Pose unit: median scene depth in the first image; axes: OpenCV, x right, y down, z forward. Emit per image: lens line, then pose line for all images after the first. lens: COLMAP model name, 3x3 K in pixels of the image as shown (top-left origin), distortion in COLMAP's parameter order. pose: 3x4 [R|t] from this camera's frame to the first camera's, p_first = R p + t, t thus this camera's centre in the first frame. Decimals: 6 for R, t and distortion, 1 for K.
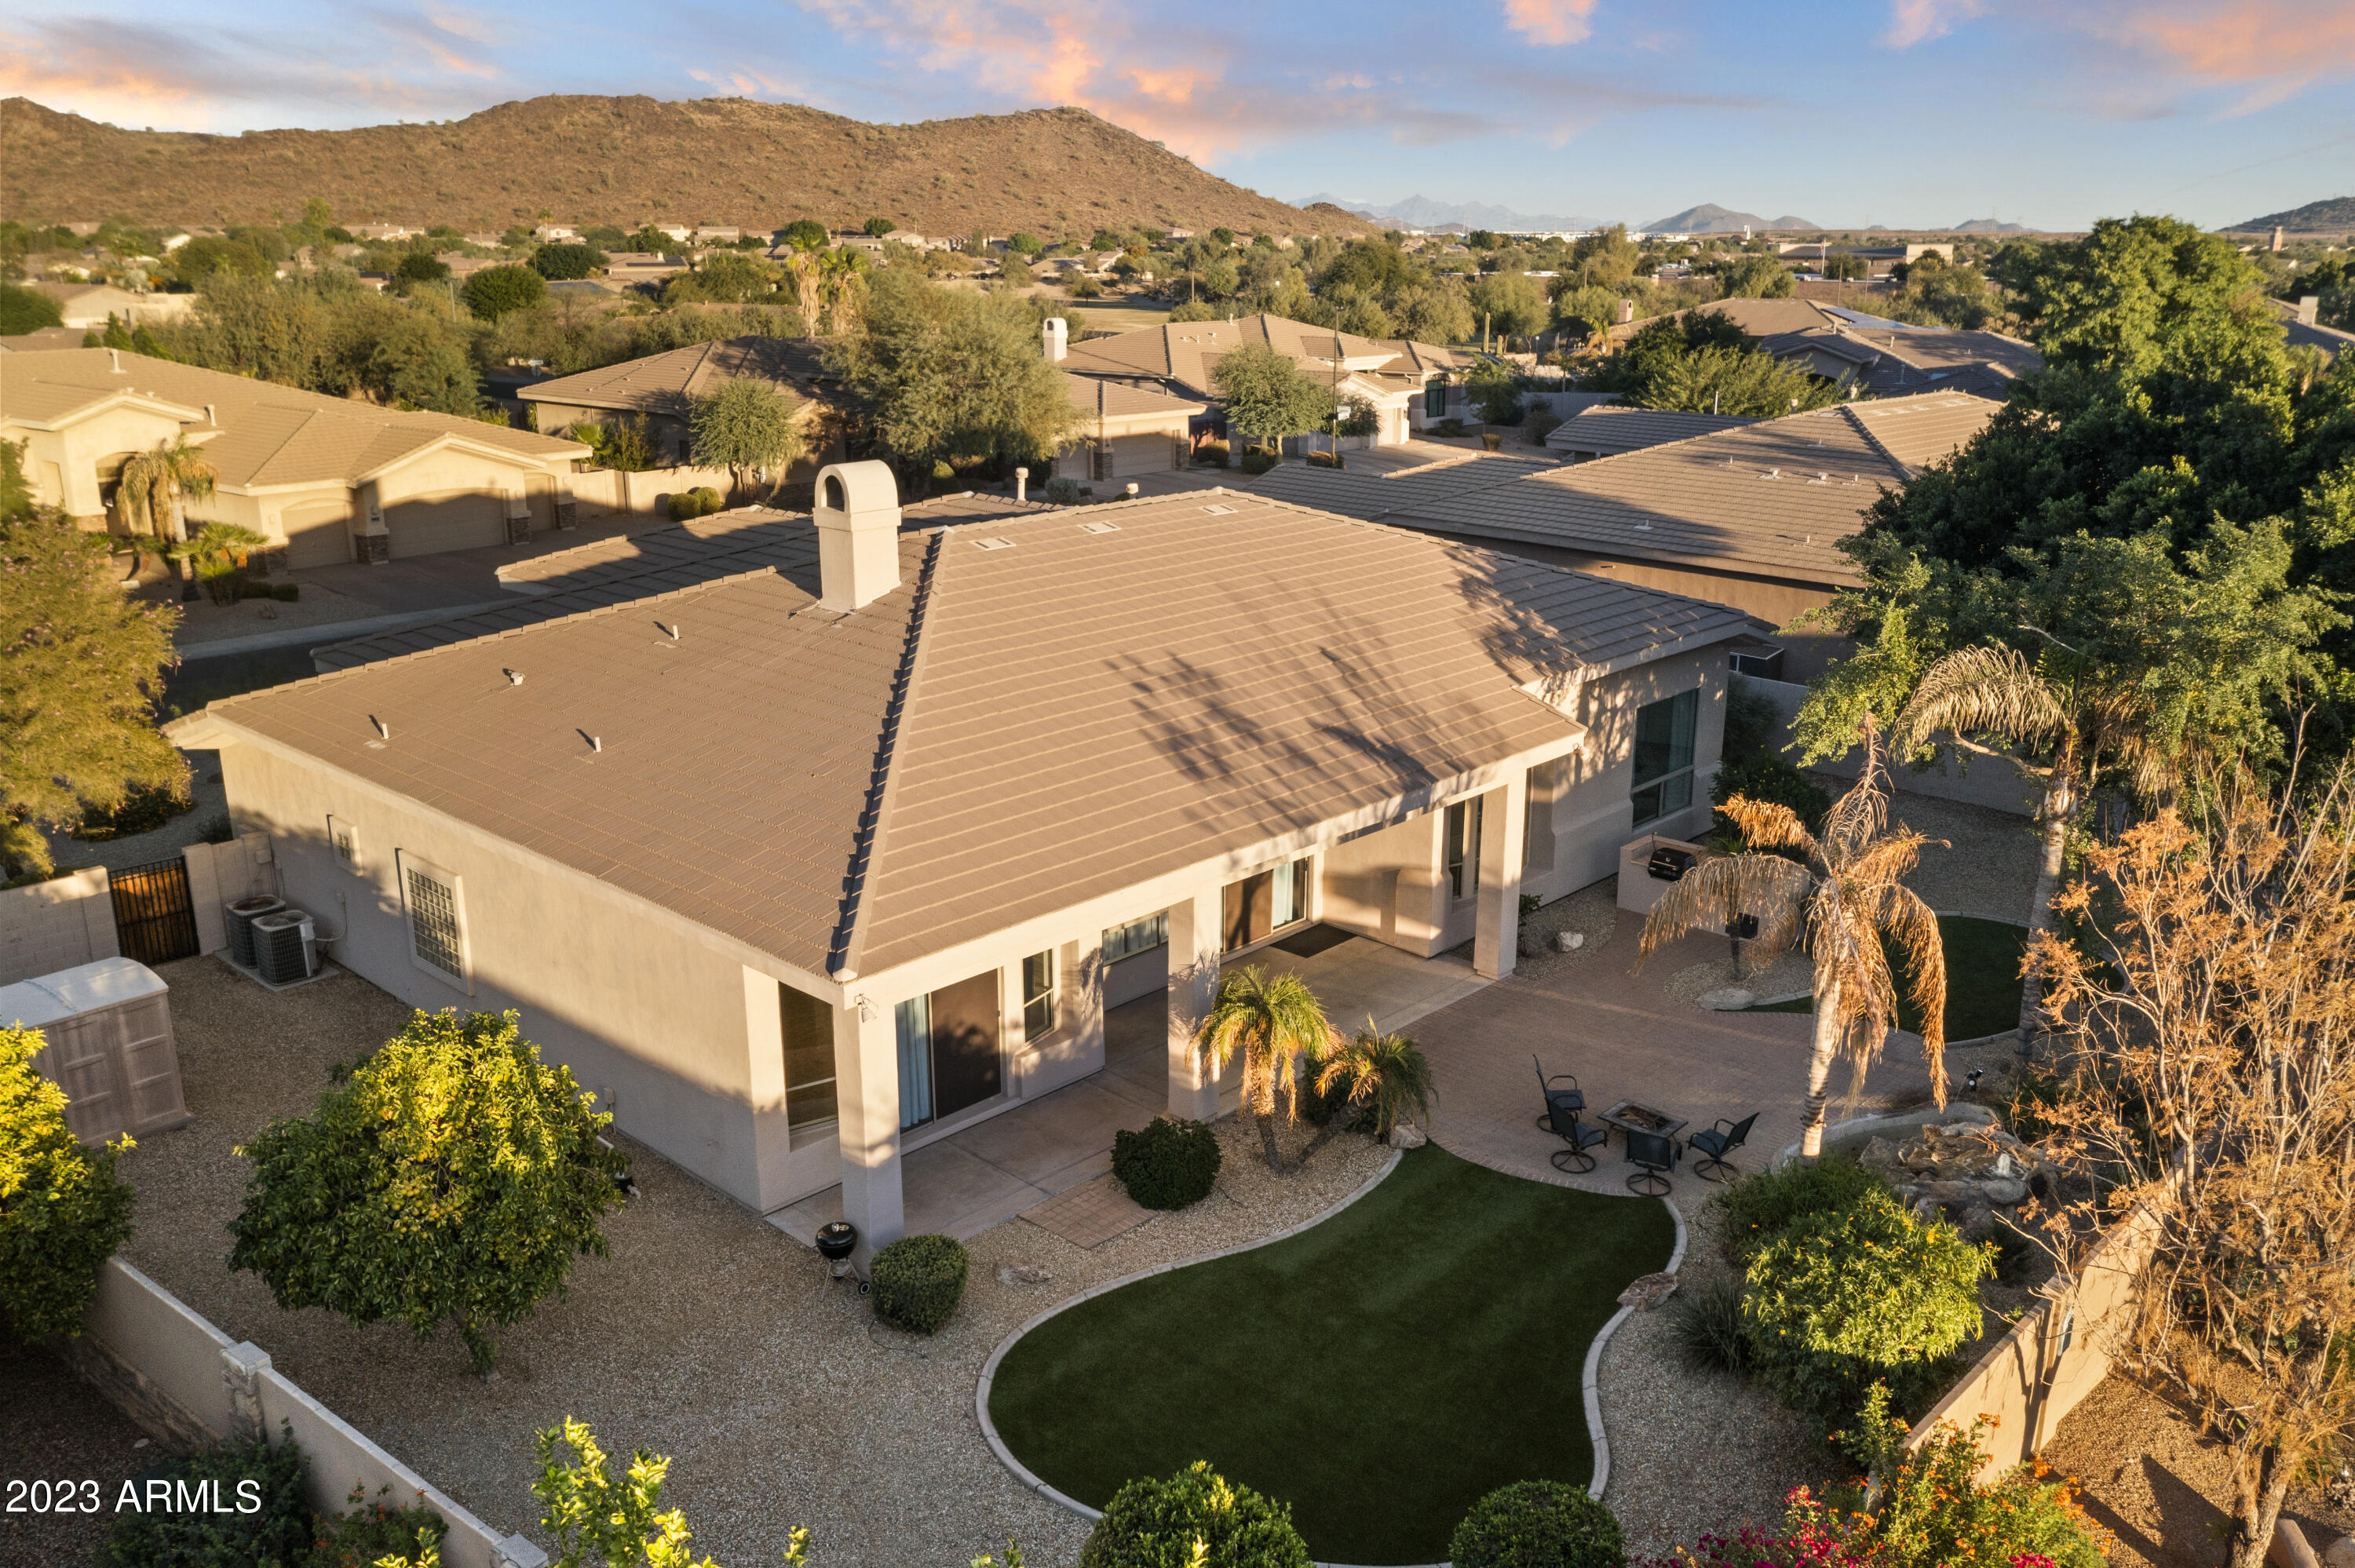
lens RADIAL K [[1834.2, 0, 1178.7], [0, 1834.2, 781.8], [0, 0, 1]] dist [-0.010262, 0.007443]
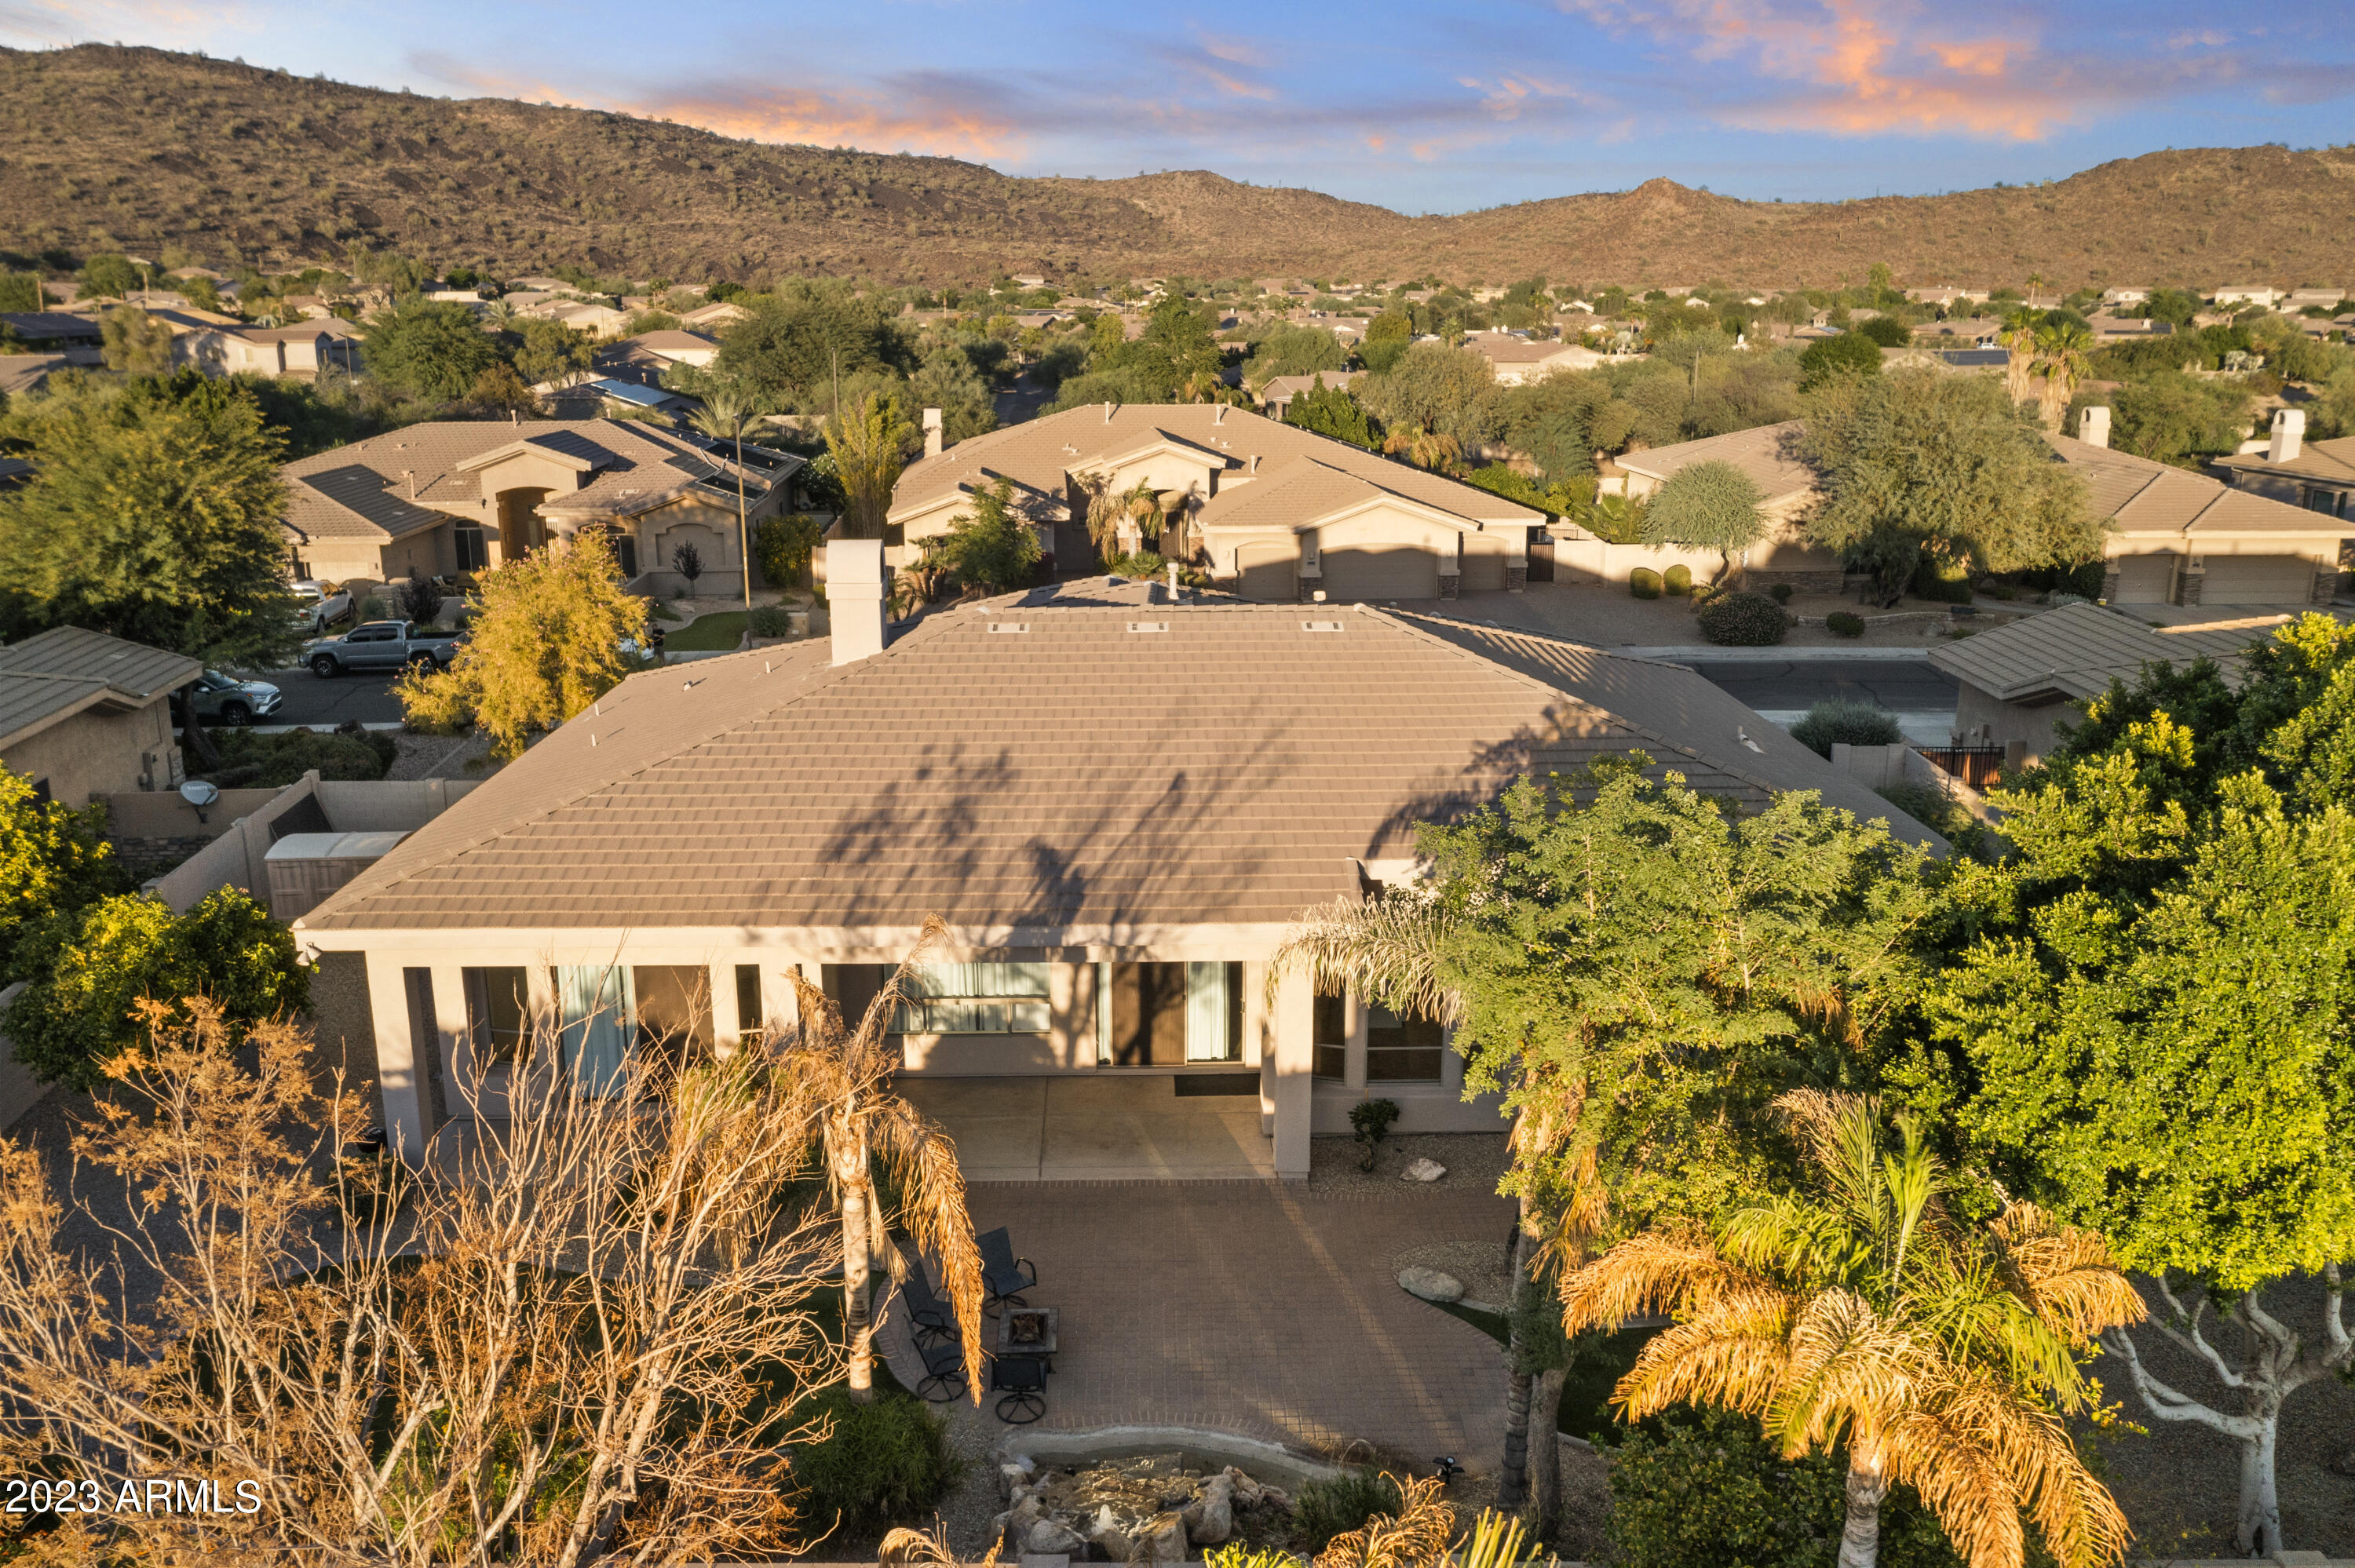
lens RADIAL K [[1834.2, 0, 1180.8], [0, 1834.2, 787.1], [0, 0, 1]] dist [-0.010262, 0.007443]
pose [[0.708557, 0.180722, -0.682119, 0.230920], [-0.200225, 0.978409, 0.051236, -0.036549], [0.676651, 0.100274, 0.729444, 0.096944]]
